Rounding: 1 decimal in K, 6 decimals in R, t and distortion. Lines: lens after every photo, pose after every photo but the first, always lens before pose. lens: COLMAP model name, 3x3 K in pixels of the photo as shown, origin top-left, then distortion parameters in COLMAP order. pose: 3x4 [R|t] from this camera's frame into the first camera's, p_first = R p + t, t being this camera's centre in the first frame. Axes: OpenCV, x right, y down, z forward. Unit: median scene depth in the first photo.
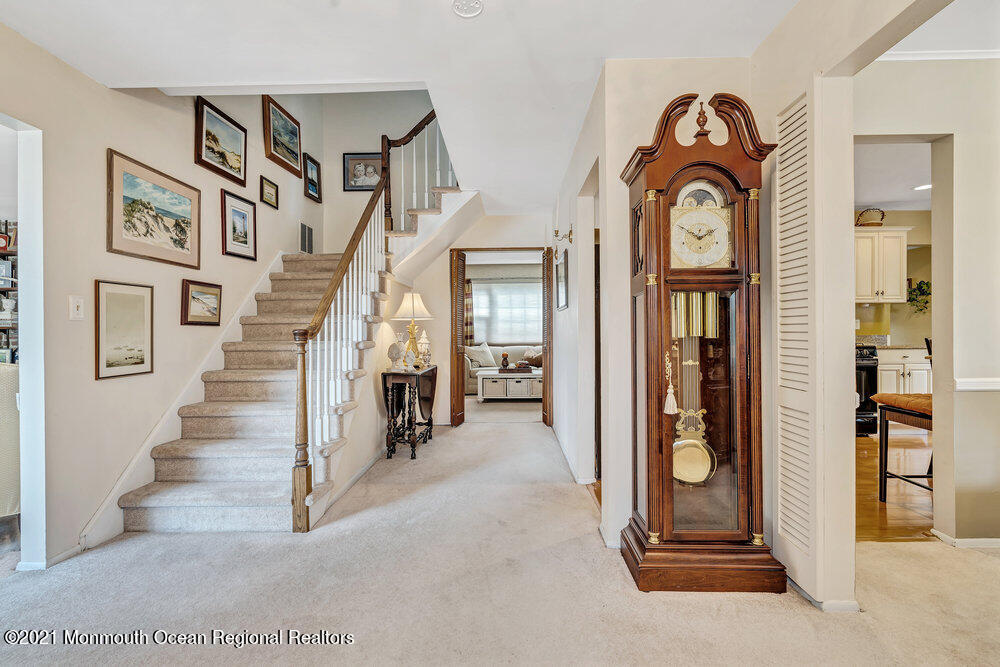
lens RADIAL K [[454.7, 0, 501.9], [0, 454.7, 333.0], [0, 0, 1]] dist [-0.010675, 0.000530]
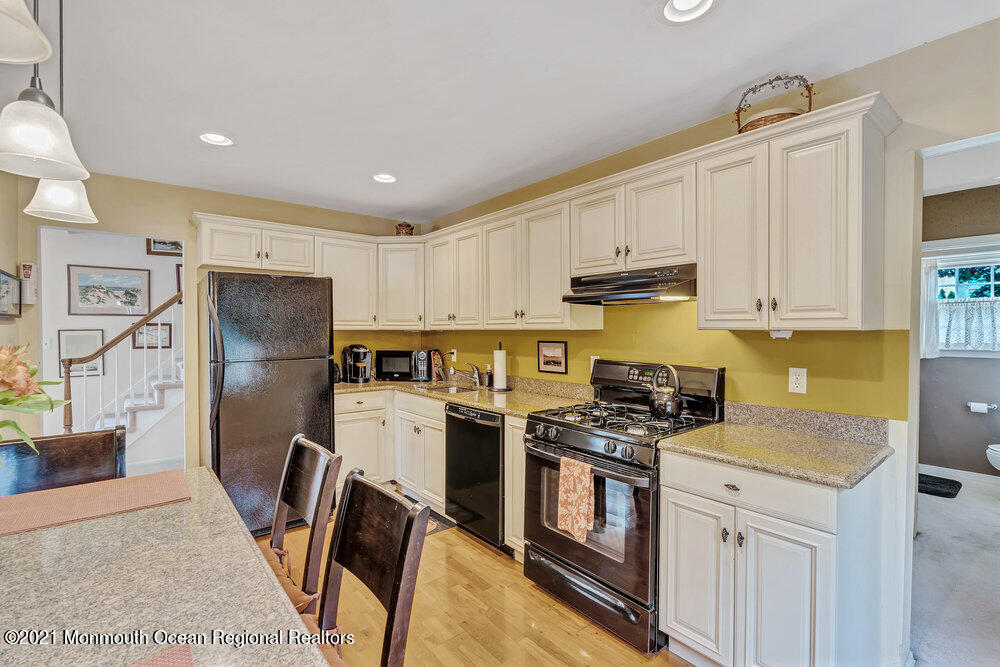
lens RADIAL K [[454.7, 0, 496.3], [0, 454.7, 333.4], [0, 0, 1]] dist [-0.010675, 0.000530]
pose [[0.653955, 0.017202, -0.756338, 1.631222], [-0.007769, 0.999841, 0.016023, -0.122216], [0.756493, -0.004602, 0.653985, 0.953448]]
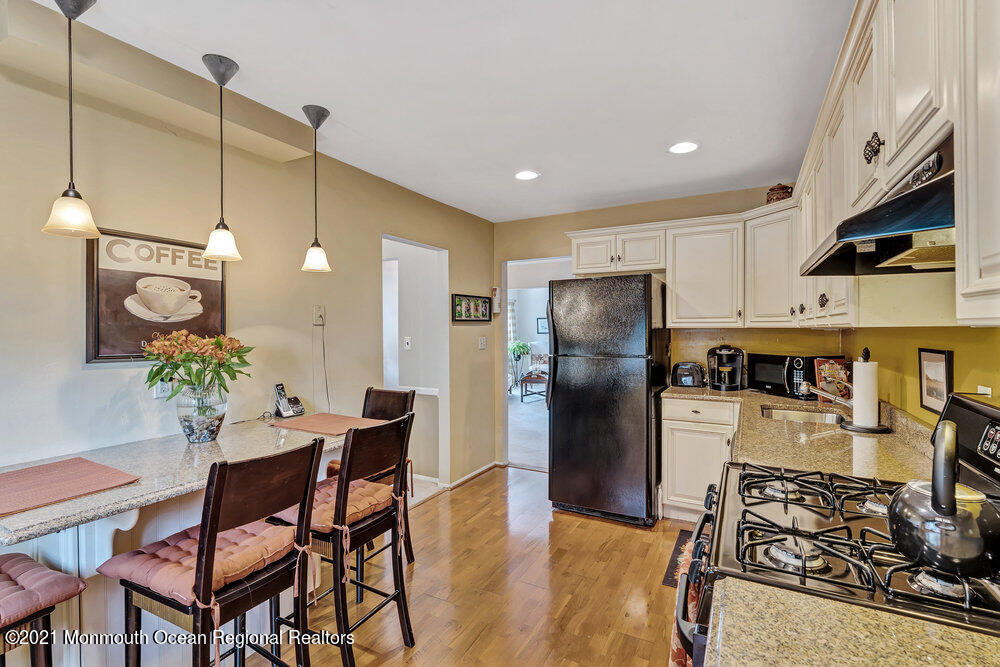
lens RADIAL K [[454.7, 0, 497.9], [0, 454.7, 333.4], [0, 0, 1]] dist [-0.010675, 0.000530]
pose [[-0.454159, 0.023831, -0.890602, 1.618524], [0.011319, 0.999716, 0.020979, -0.124577], [0.890849, -0.000553, -0.454300, 1.570241]]
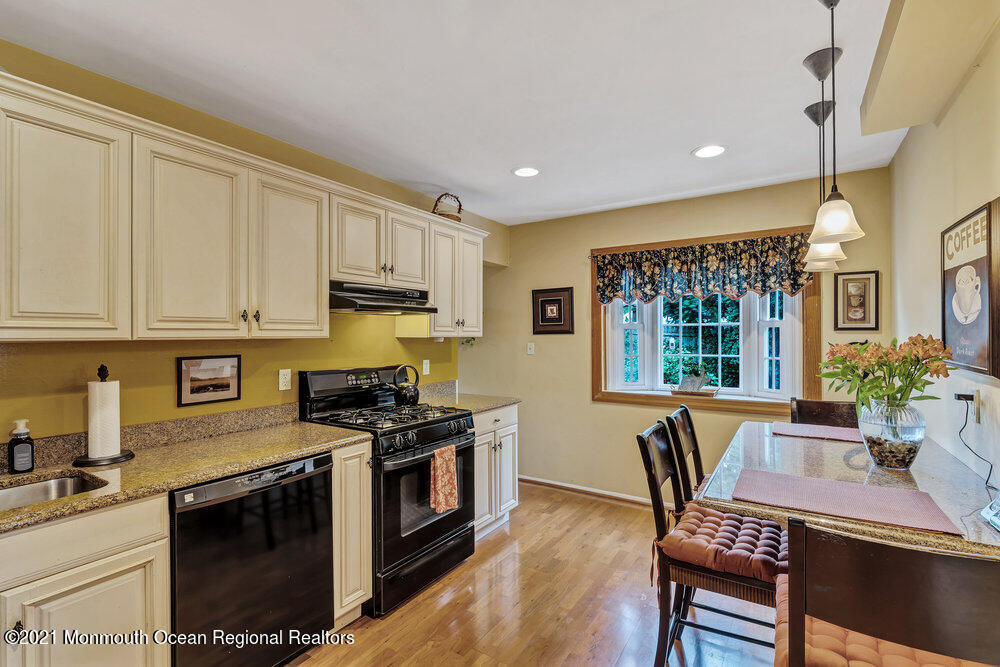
lens RADIAL K [[454.7, 0, 494.3], [0, 454.7, 335.0], [0, 0, 1]] dist [-0.010675, 0.000530]
pose [[0.523798, 0.009361, 0.851791, 0.460999], [0.004570, 0.999894, -0.013799, -0.108764], [-0.851830, 0.011121, 0.523700, 0.989543]]
